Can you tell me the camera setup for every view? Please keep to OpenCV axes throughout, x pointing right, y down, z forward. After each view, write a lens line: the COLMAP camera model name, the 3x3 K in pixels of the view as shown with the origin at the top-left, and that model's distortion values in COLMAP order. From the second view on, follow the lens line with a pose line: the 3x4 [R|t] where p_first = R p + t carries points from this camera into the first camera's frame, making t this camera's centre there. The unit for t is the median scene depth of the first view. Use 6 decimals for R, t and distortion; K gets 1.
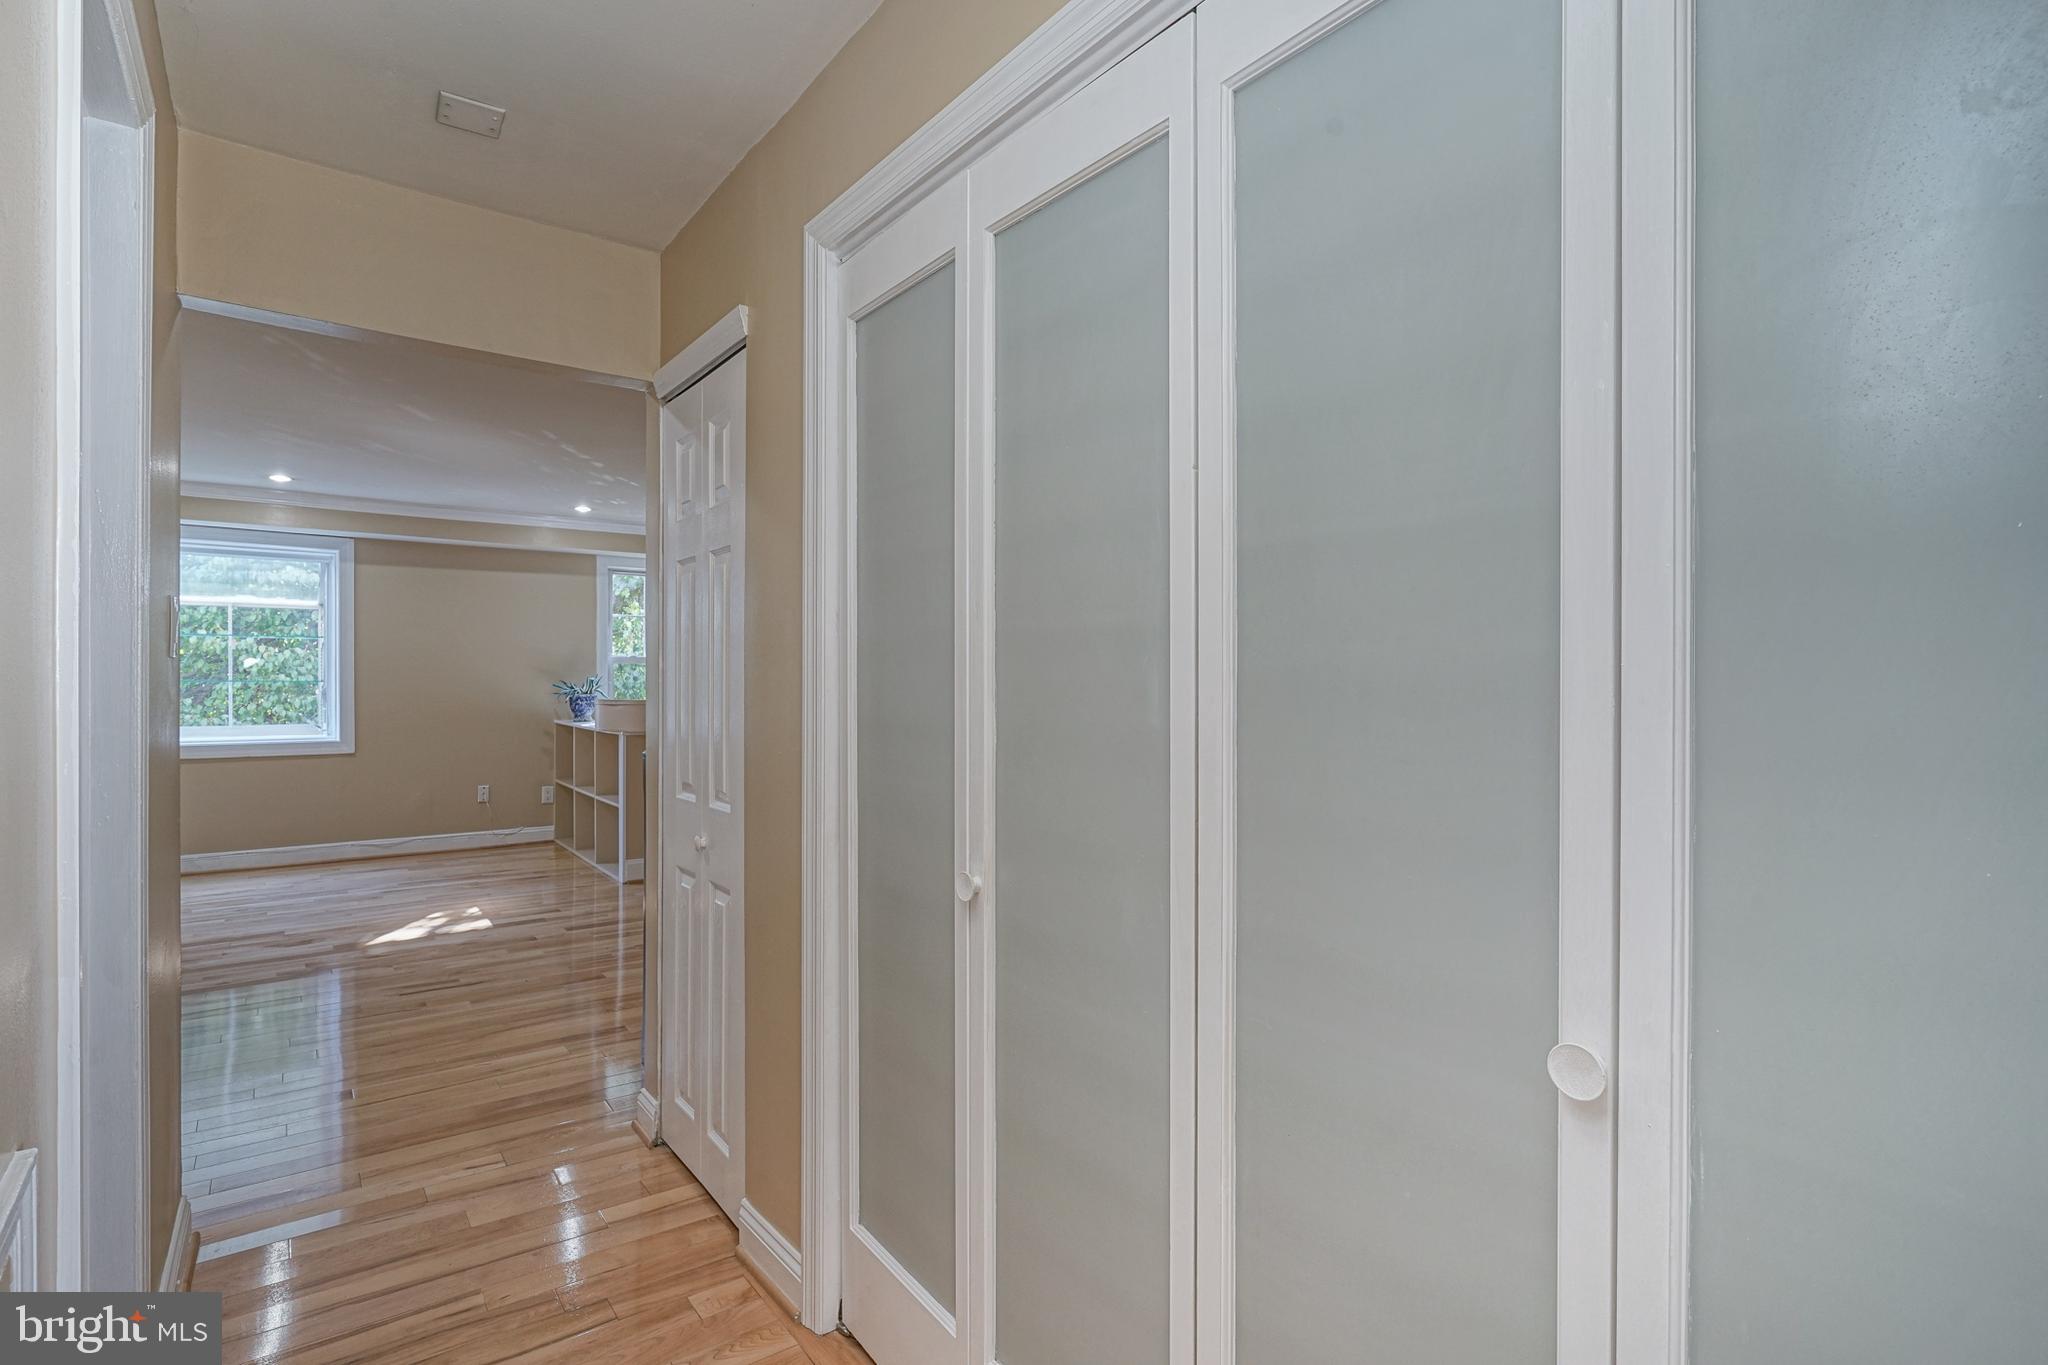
lens RADIAL K [[997.6, 0, 985.6], [0, 997.6, 683.6], [0, 0, 1]] dist [-0.003593, 0.000225]
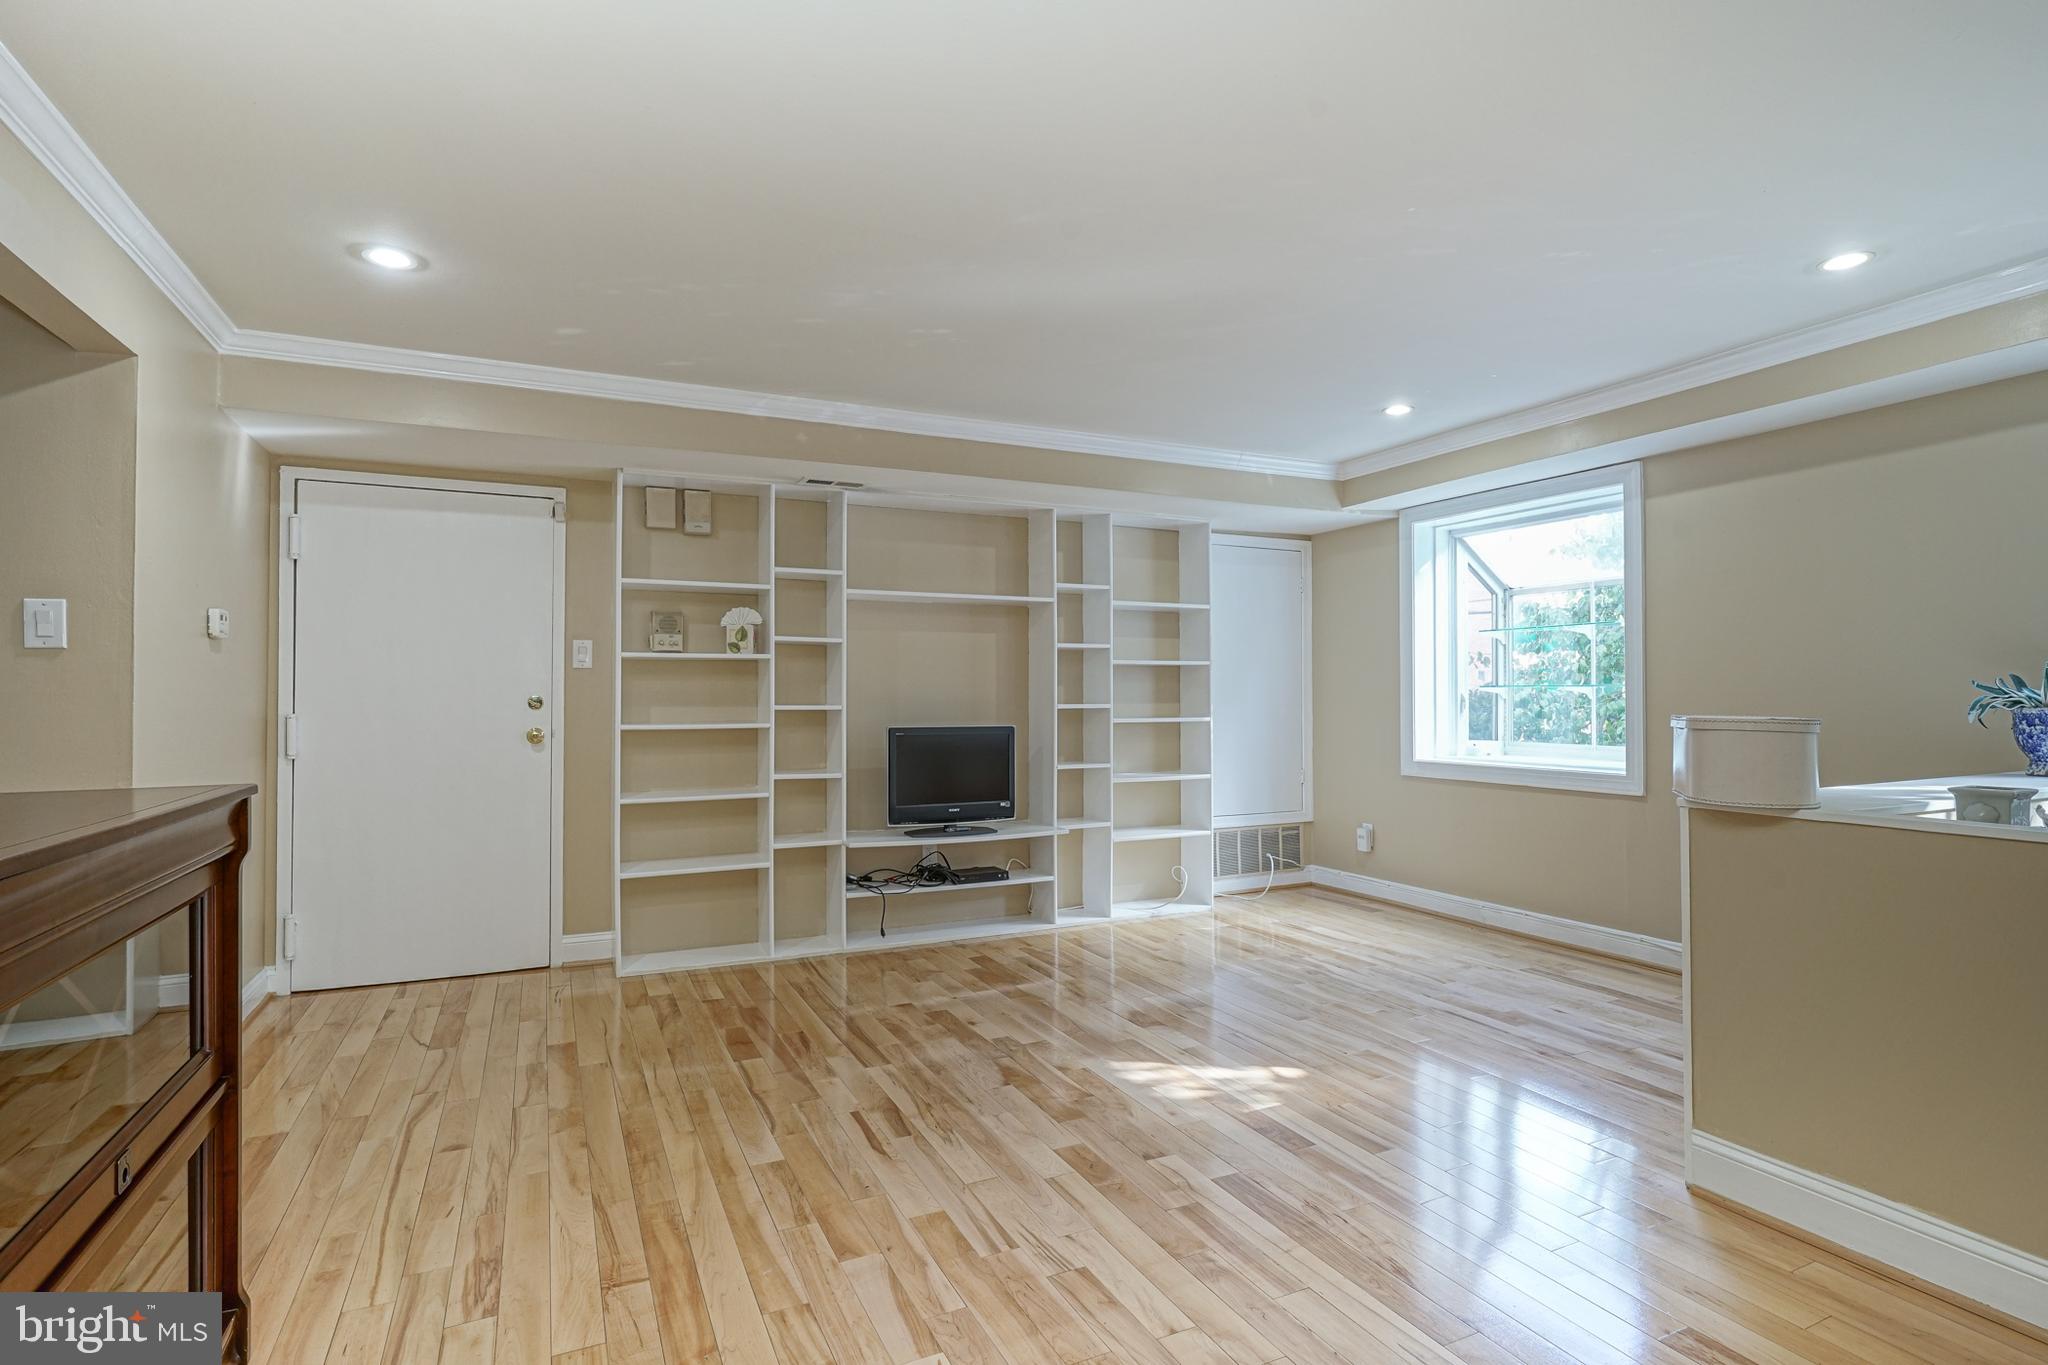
lens RADIAL K [[997.6, 0, 1056.4], [0, 997.6, 703.0], [0, 0, 1]] dist [-0.003593, 0.000225]
pose [[-0.141029, 0.002420, -0.990002, 0.050908], [-0.003163, 0.999991, 0.002895, 0.009032], [0.990000, 0.003540, -0.141020, 0.689648]]
